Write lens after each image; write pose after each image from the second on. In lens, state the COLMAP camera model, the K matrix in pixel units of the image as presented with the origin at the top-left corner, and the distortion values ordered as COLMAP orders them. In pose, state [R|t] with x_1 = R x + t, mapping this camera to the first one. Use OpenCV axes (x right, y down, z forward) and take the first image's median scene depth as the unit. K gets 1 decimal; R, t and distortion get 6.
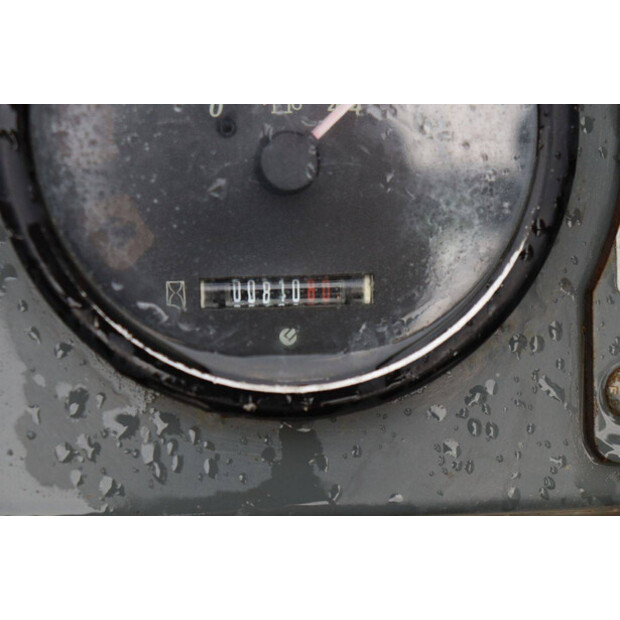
lens RADIAL K [[1453.8, 0, 310.0], [0, 1453.8, 310.0], [0, 0, 1]] dist [0.269524, -0.348120]
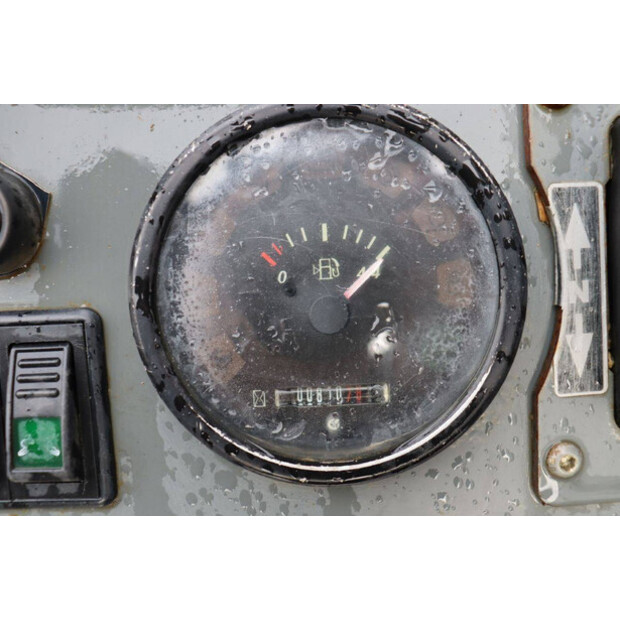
lens RADIAL K [[637.6, 0, 310.0], [0, 637.6, 310.0], [0, 0, 1]] dist [-0.069516, 0.004987]
pose [[0.991019, -0.012227, -0.133163, 0.052227], [0.014152, 0.999808, 0.013518, -0.113539], [0.132972, -0.015282, 0.991002, 0.350679]]
